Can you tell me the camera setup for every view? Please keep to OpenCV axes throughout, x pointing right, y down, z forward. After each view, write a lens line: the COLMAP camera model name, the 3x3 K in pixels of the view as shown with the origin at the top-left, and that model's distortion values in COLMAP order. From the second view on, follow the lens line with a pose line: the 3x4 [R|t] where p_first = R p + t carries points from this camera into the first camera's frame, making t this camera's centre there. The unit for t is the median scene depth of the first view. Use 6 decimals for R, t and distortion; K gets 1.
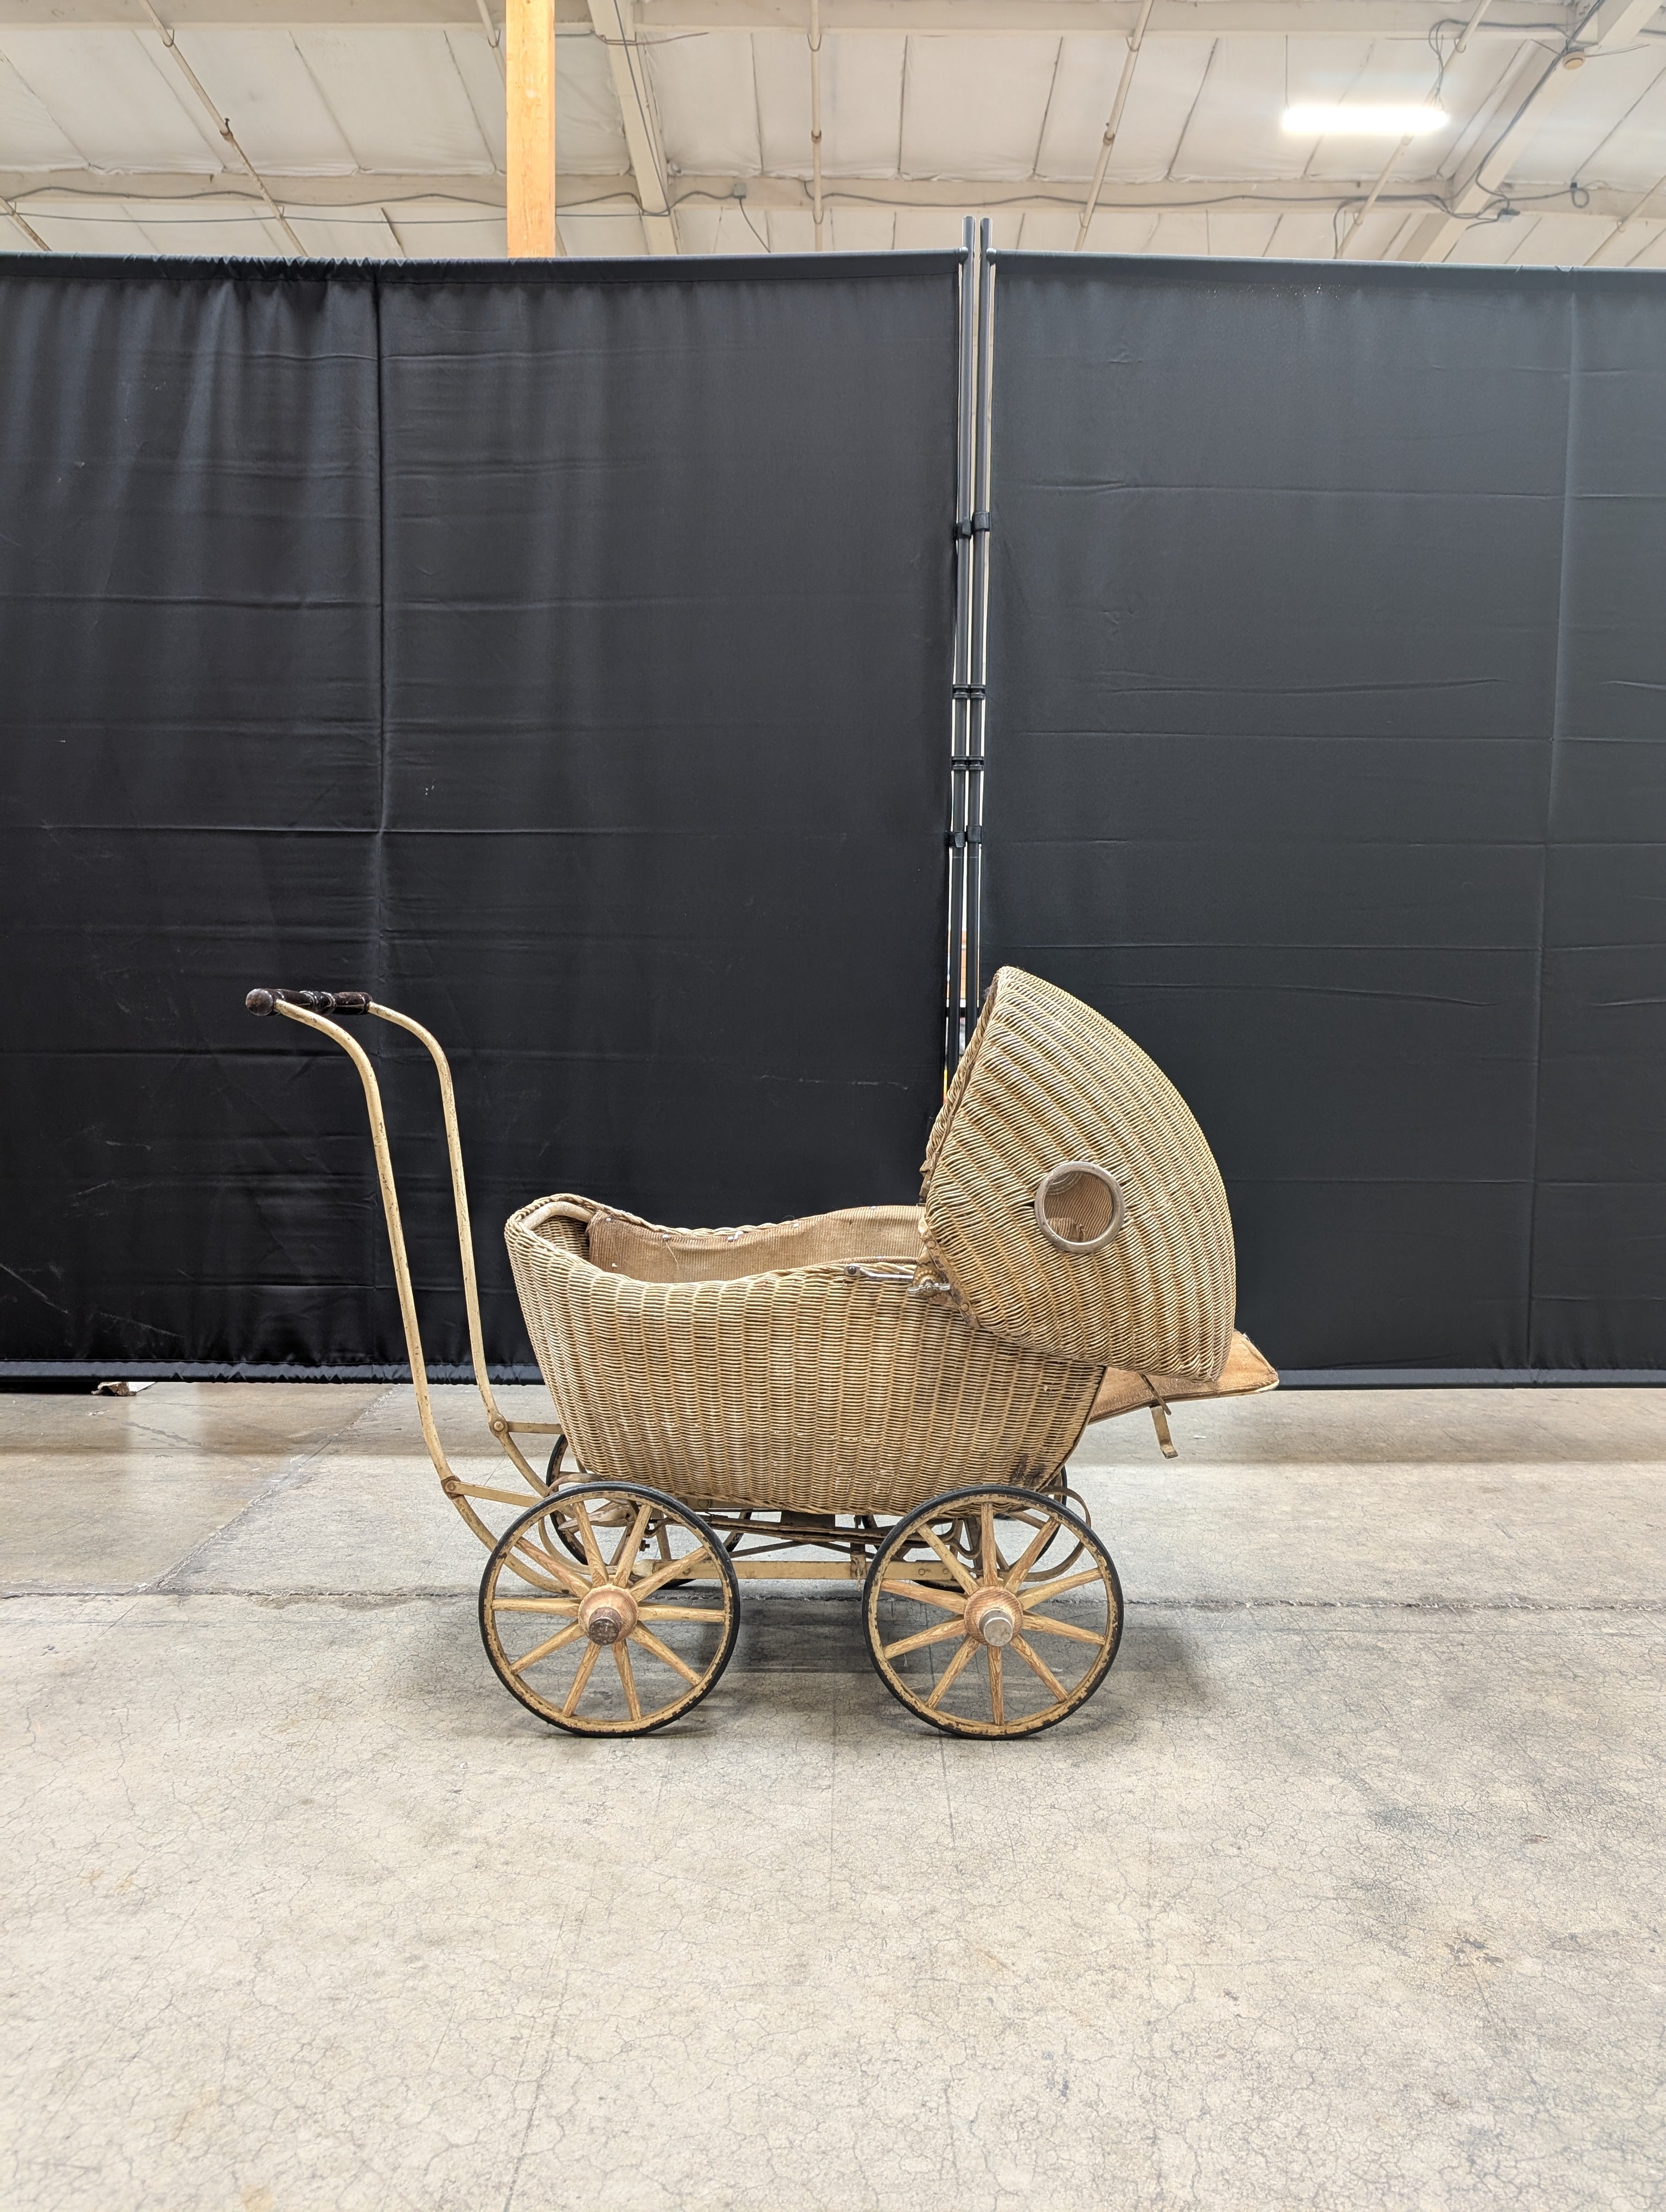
lens RADIAL K [[1598.4, 0, 834.4], [0, 1598.4, 1100.5], [0, 0, 1]] dist [0.011467, -0.009691]
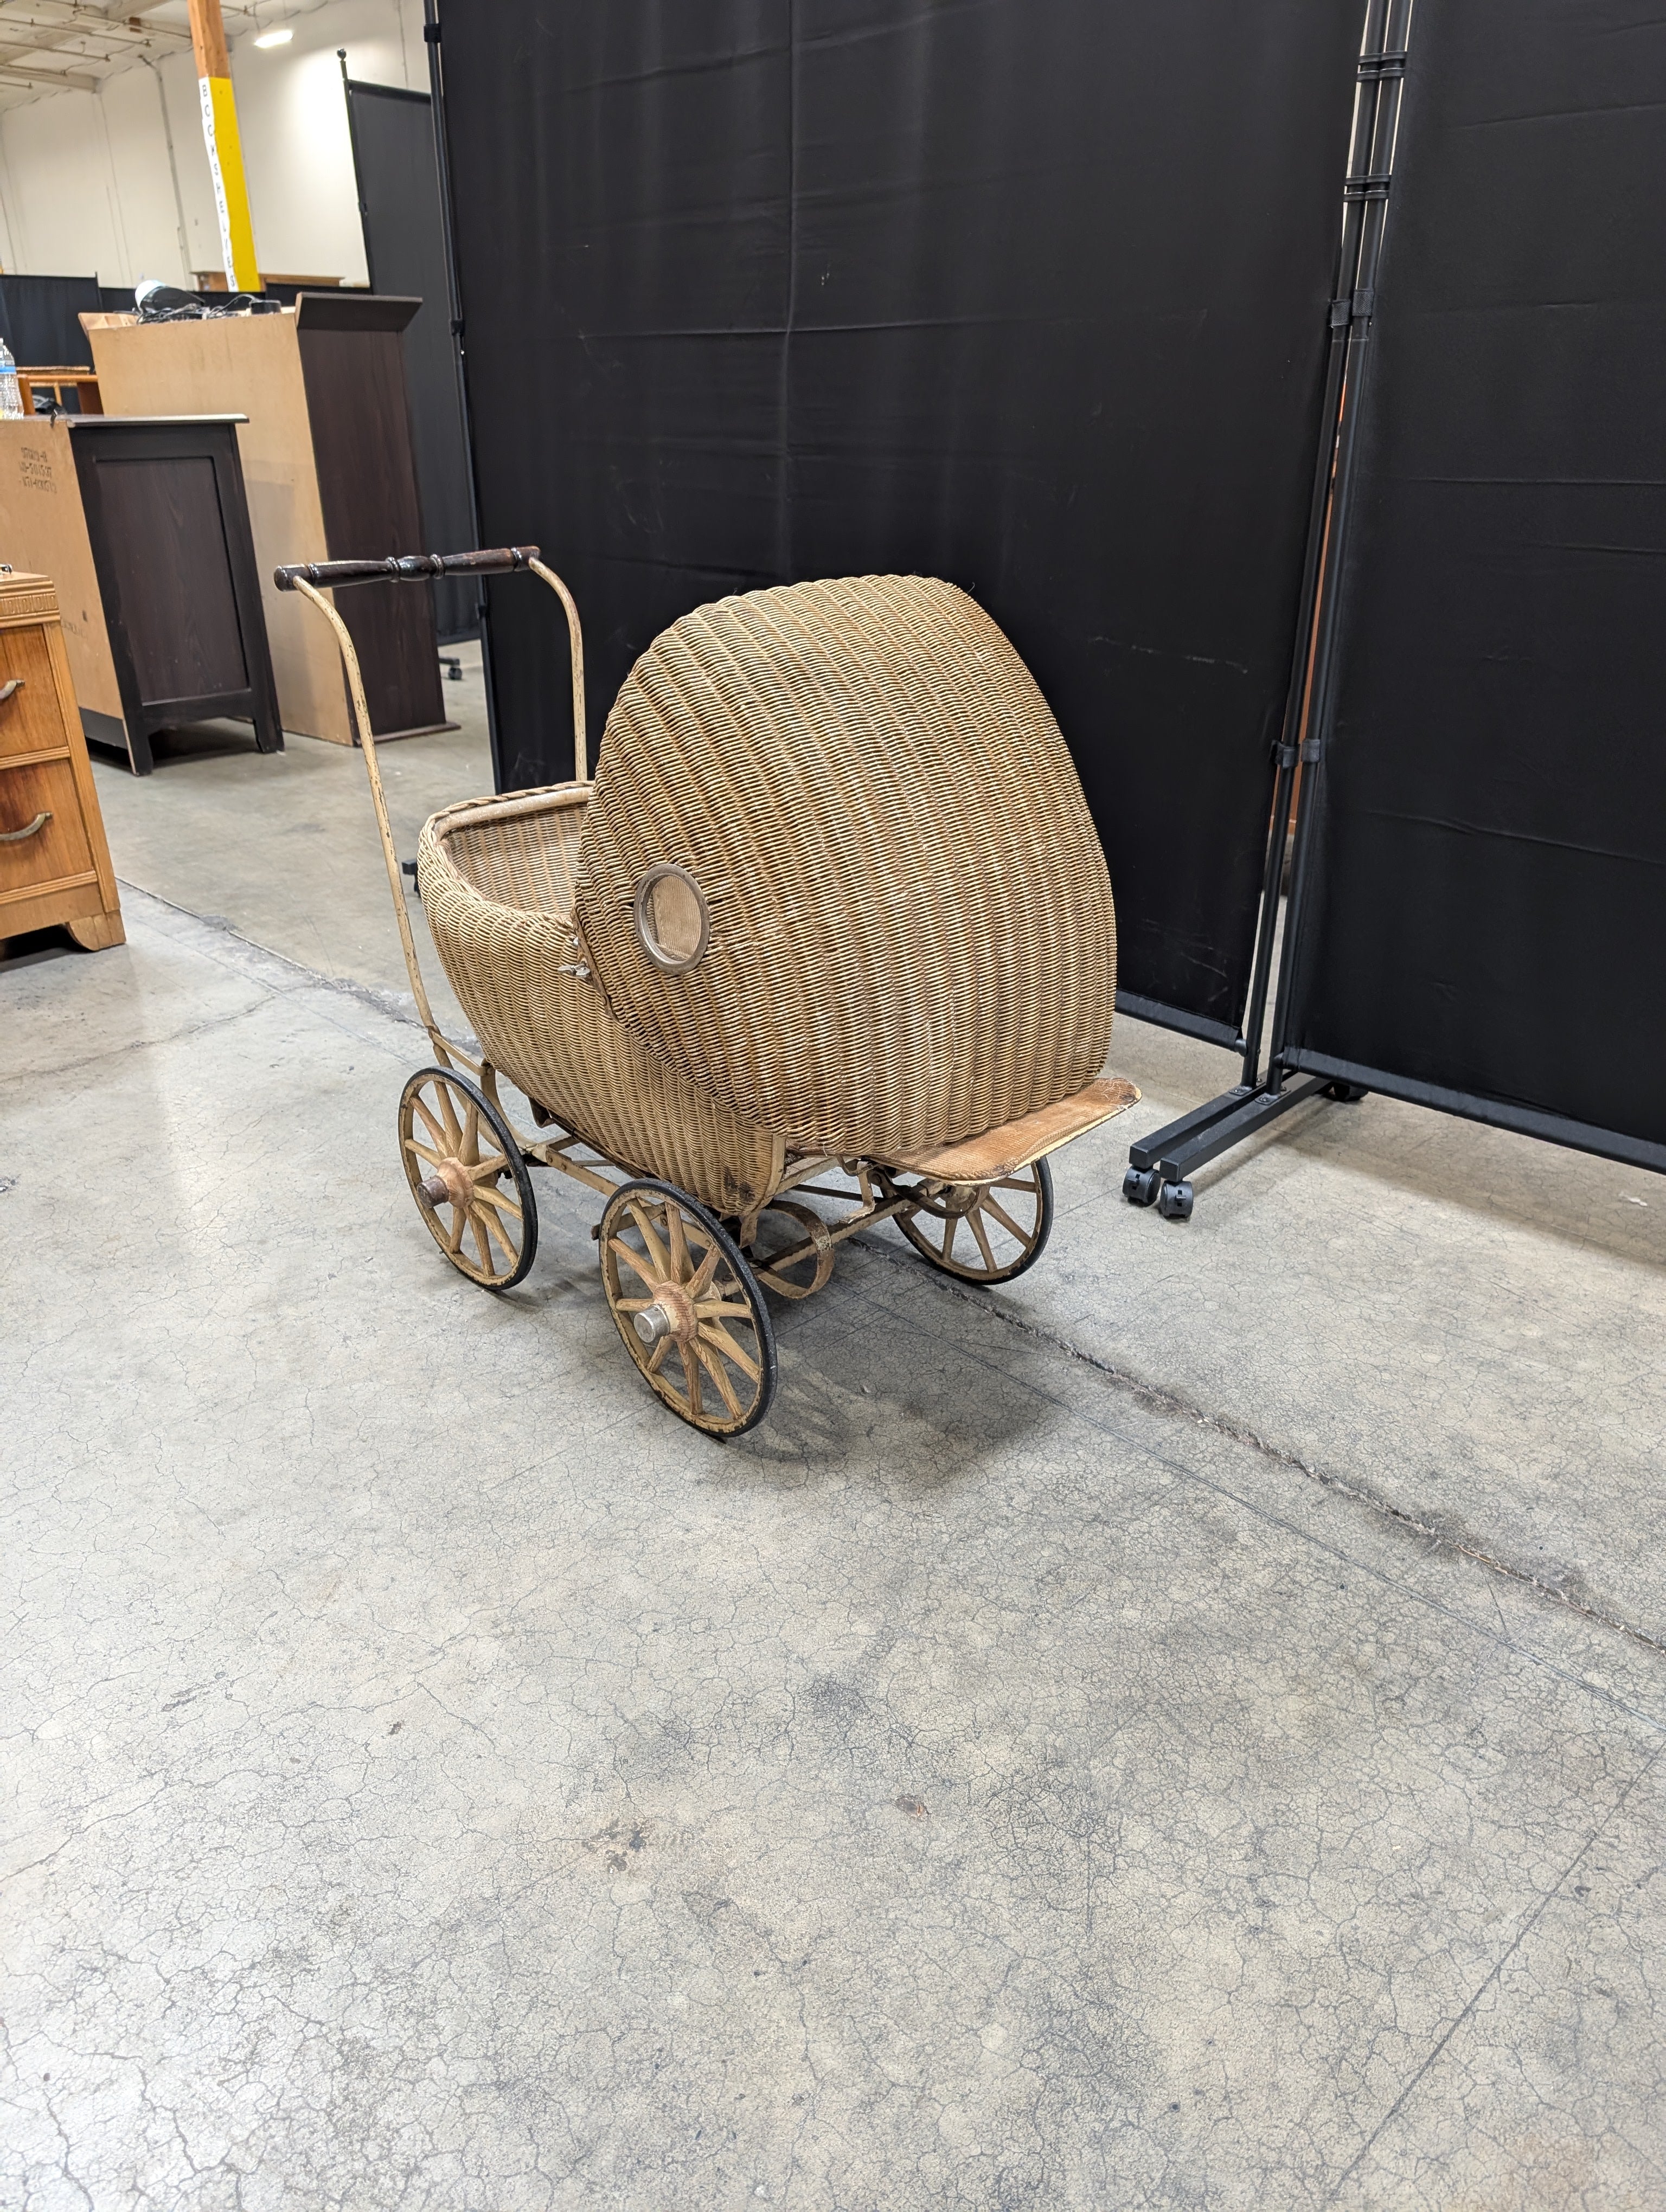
lens RADIAL K [[1598.4, 0, 832.1], [0, 1598.4, 1097.6], [0, 0, 1]] dist [0.011467, -0.009691]
pose [[0.693441, 0.282358, -0.662883, 0.744659], [-0.031457, 0.931001, 0.363657, -0.142641], [0.719826, -0.231323, 0.654477, 0.467790]]
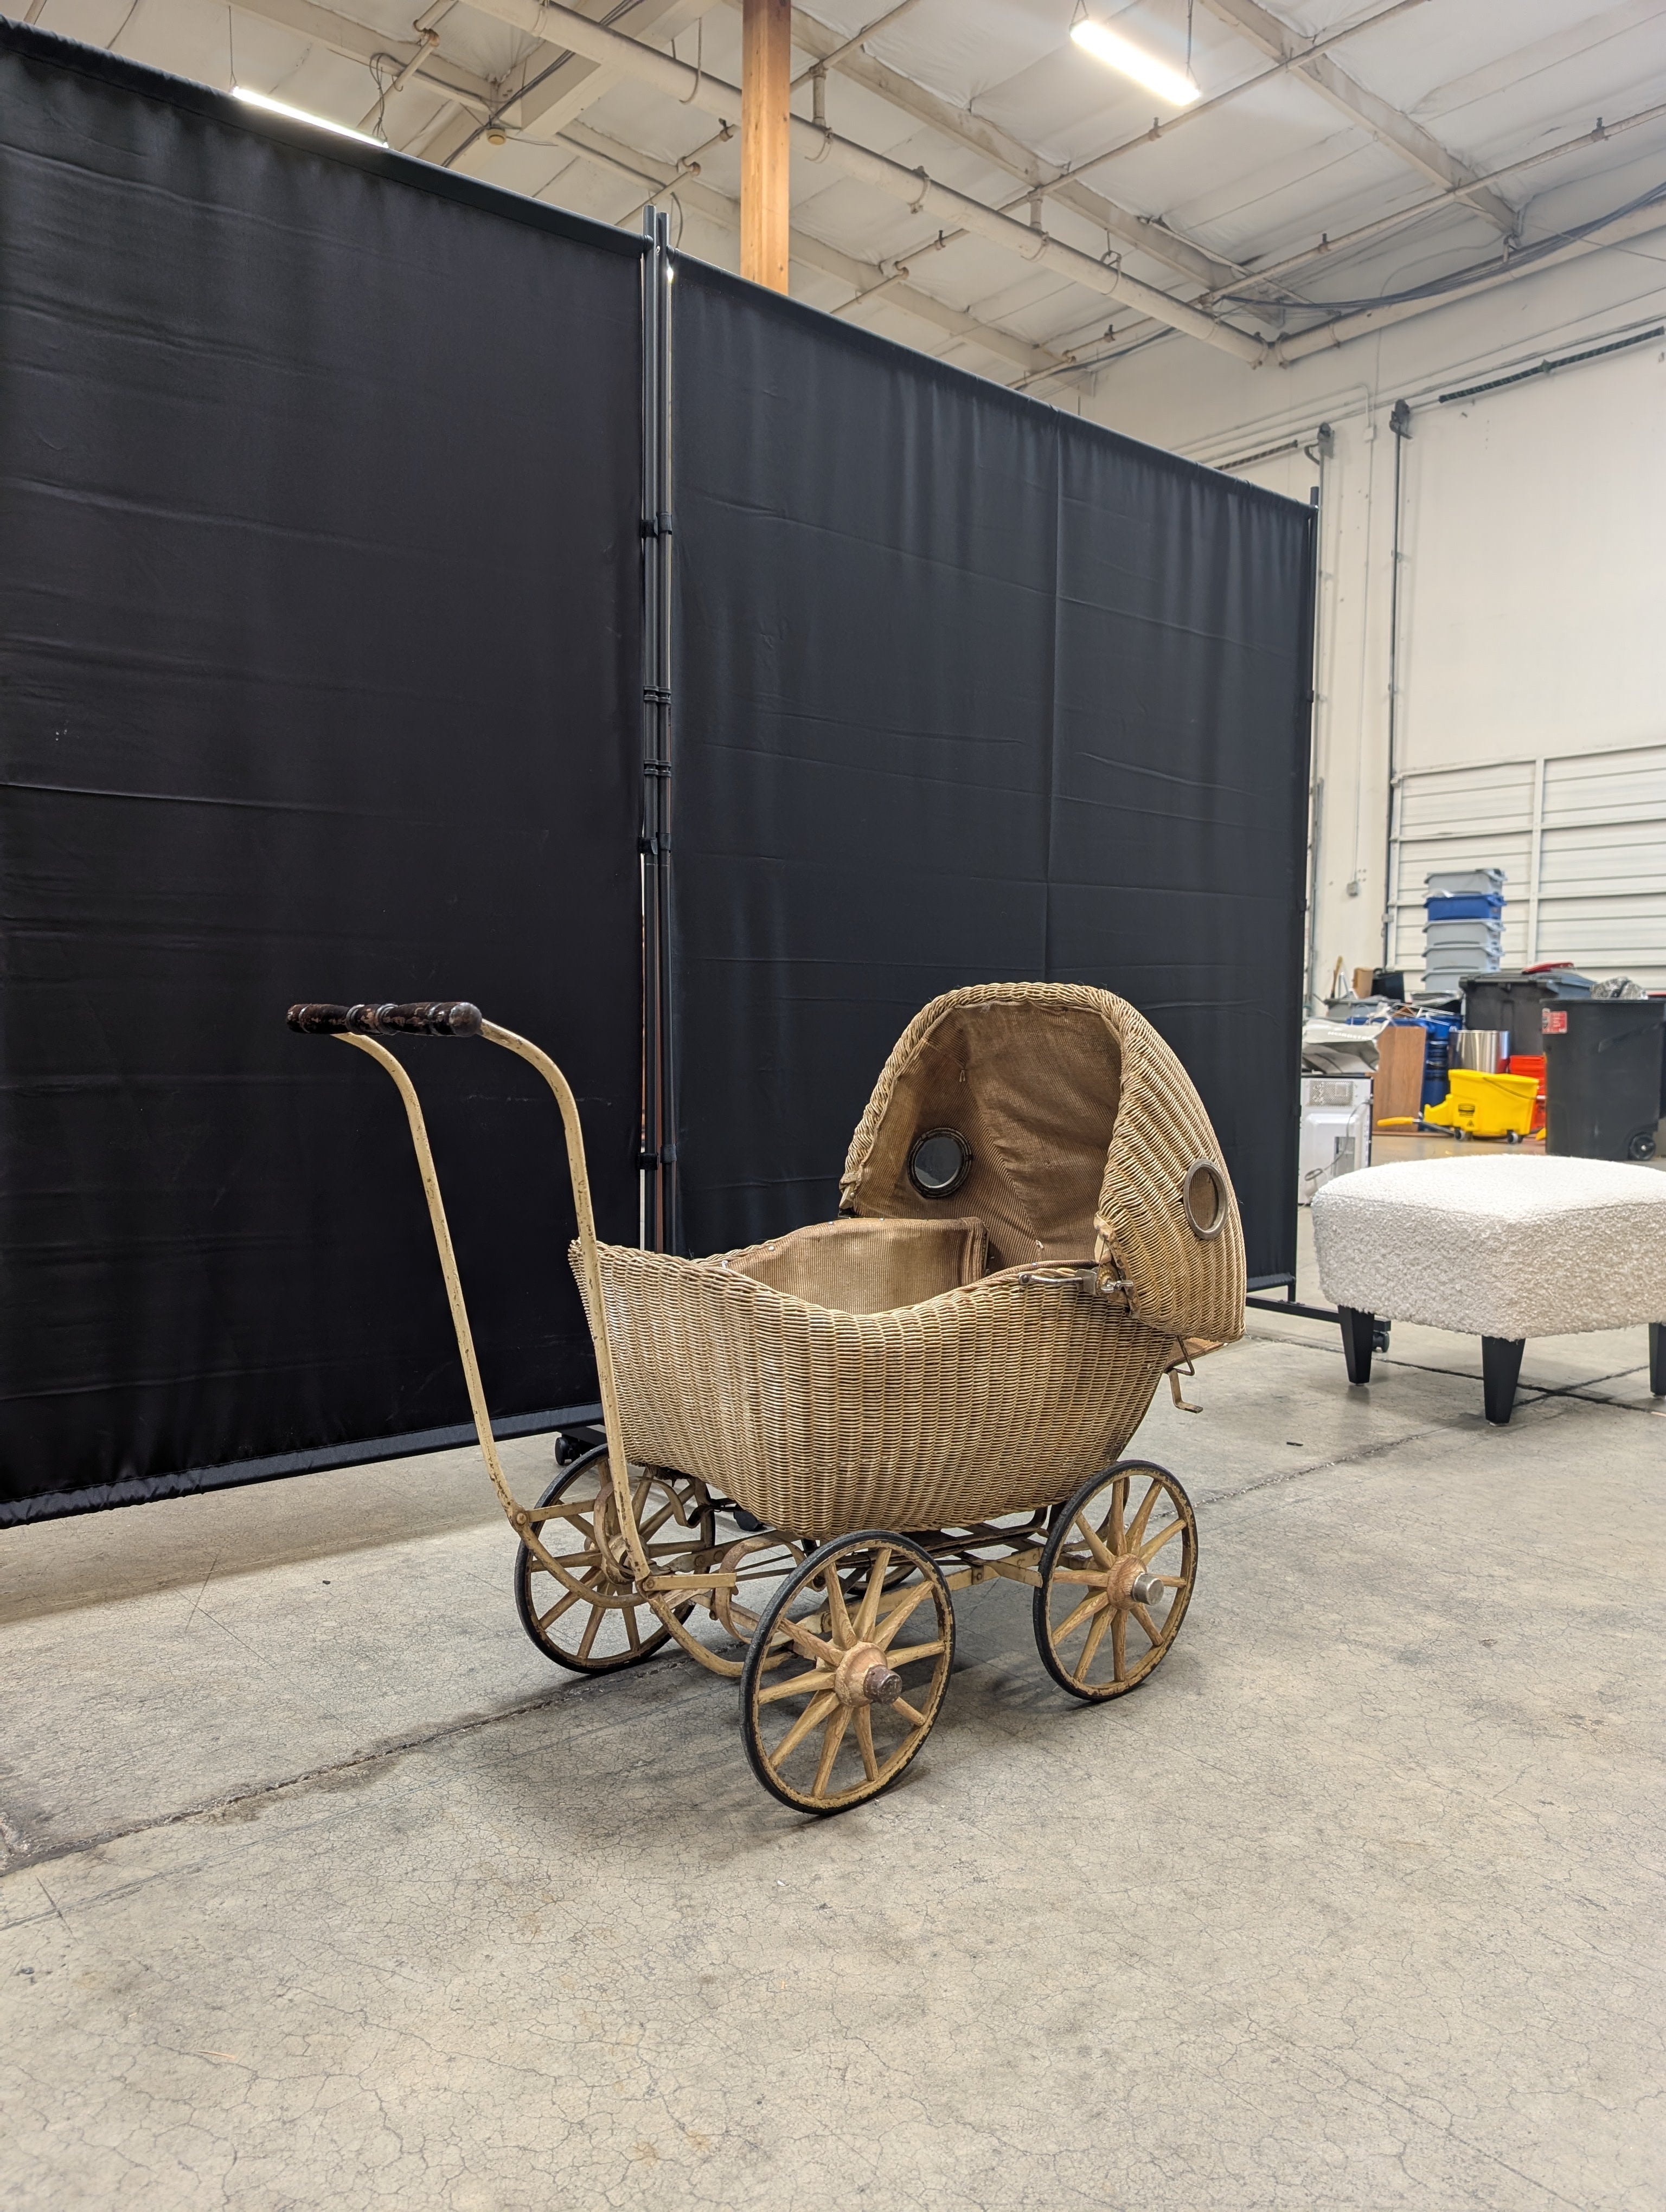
lens RADIAL K [[1598.4, 0, 820.9], [0, 1598.4, 1115.9], [0, 0, 1]] dist [0.011467, -0.009691]
pose [[0.765544, -0.042673, 0.641967, -0.731445], [0.038401, 0.999050, 0.020616, -0.023837], [-0.642237, 0.008869, 0.766455, 0.292324]]
